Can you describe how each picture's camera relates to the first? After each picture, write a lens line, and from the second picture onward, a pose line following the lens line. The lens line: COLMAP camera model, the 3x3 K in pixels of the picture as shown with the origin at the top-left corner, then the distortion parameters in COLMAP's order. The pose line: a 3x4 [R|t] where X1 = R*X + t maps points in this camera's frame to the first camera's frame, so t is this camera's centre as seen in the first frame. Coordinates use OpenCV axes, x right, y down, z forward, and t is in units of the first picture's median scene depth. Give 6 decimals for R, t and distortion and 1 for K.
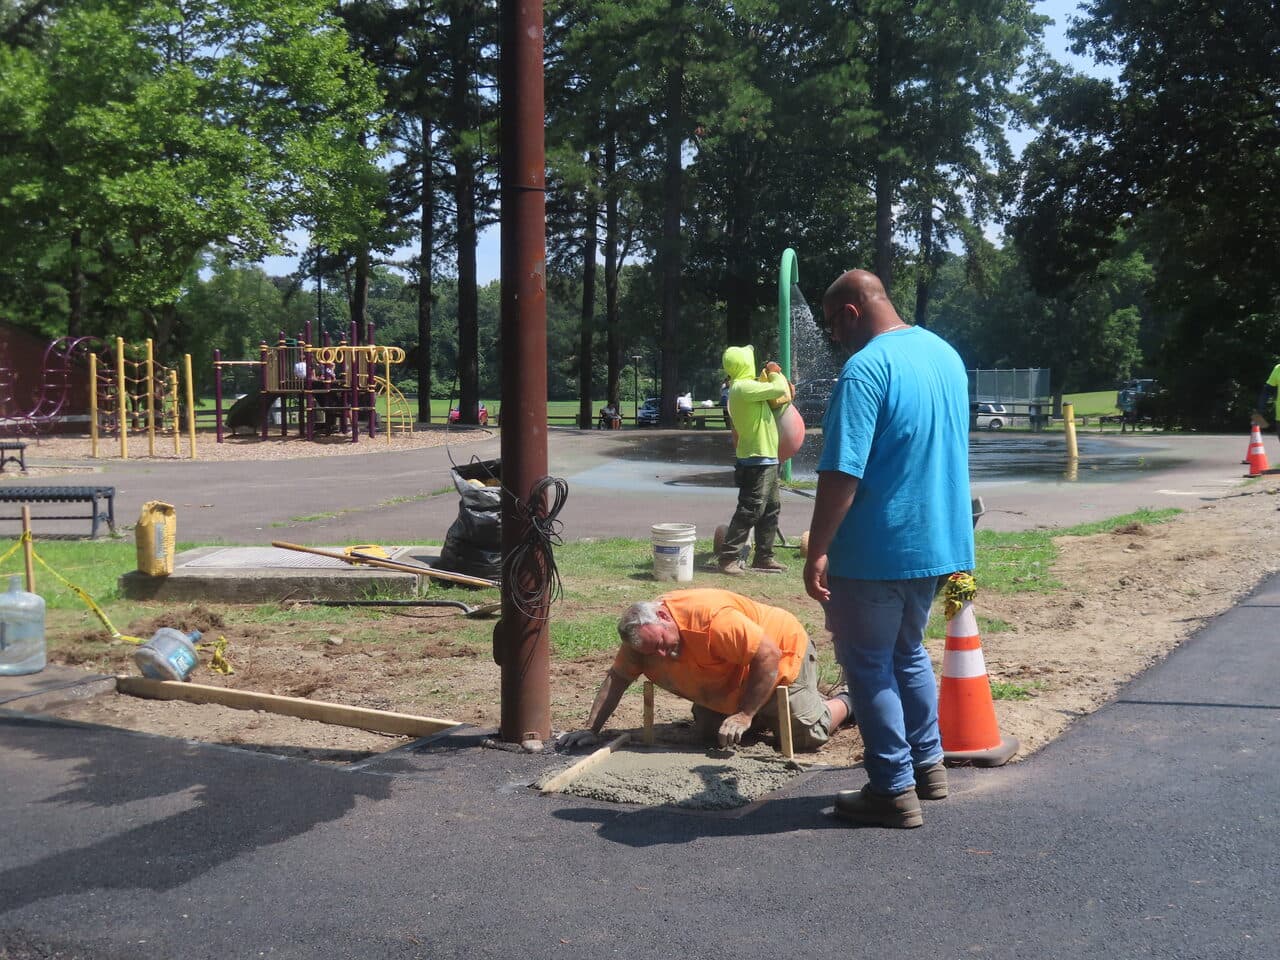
lens RADIAL K [[1565.2, 0, 645.3], [0, 1565.2, 475.1], [0, 0, 1]] dist [0.027288, 0.040006]
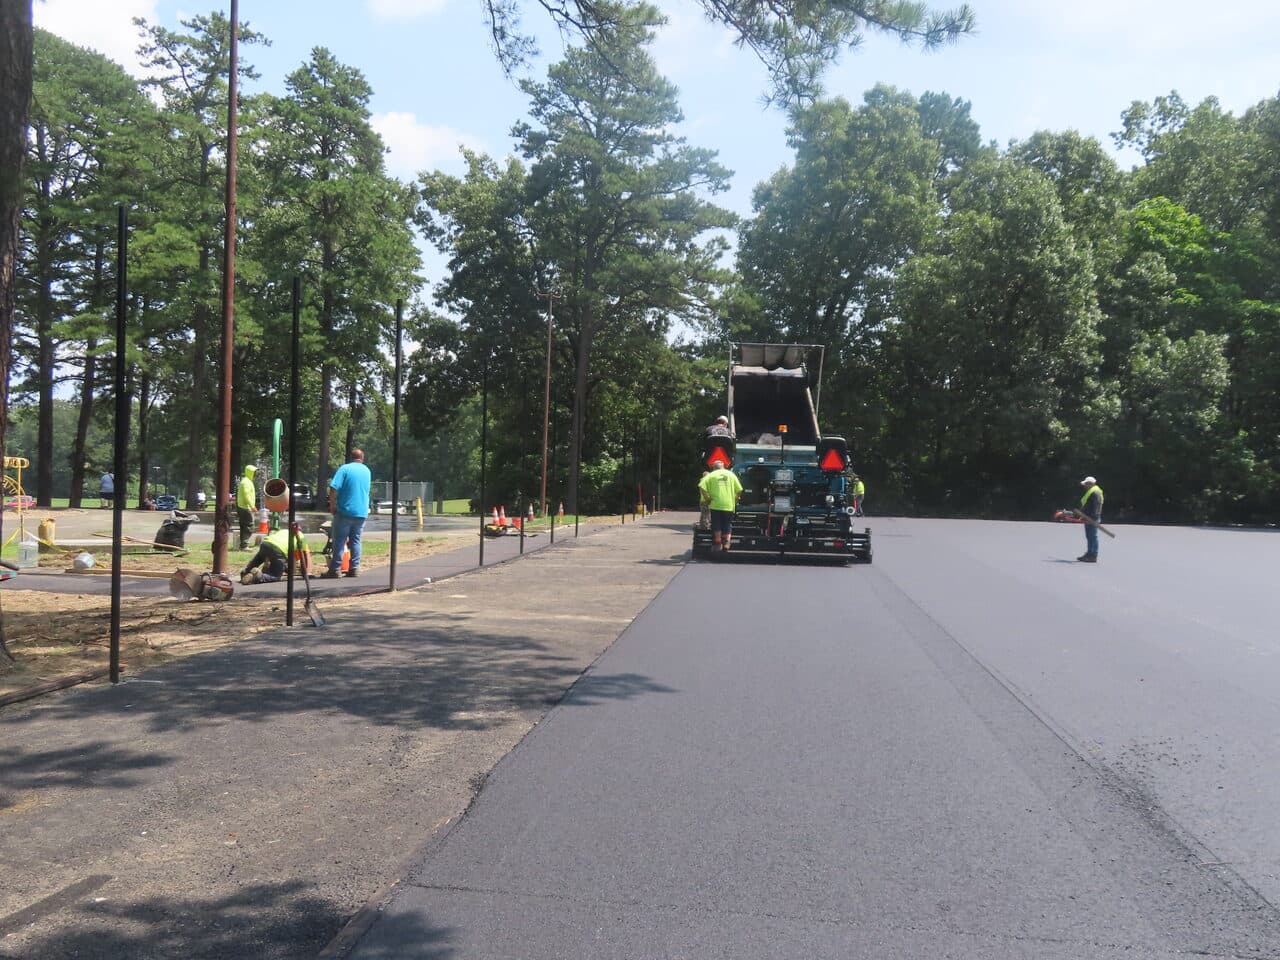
lens RADIAL K [[1221.1, 0, 663.7], [0, 1221.1, 478.5], [0, 0, 1]] dist [0.022735, -0.005138]
pose [[0.912759, 0.026061, 0.407666, -0.052930], [0.003209, 0.997475, -0.070949, 0.026659], [-0.408486, 0.066068, 0.910371, -0.355940]]
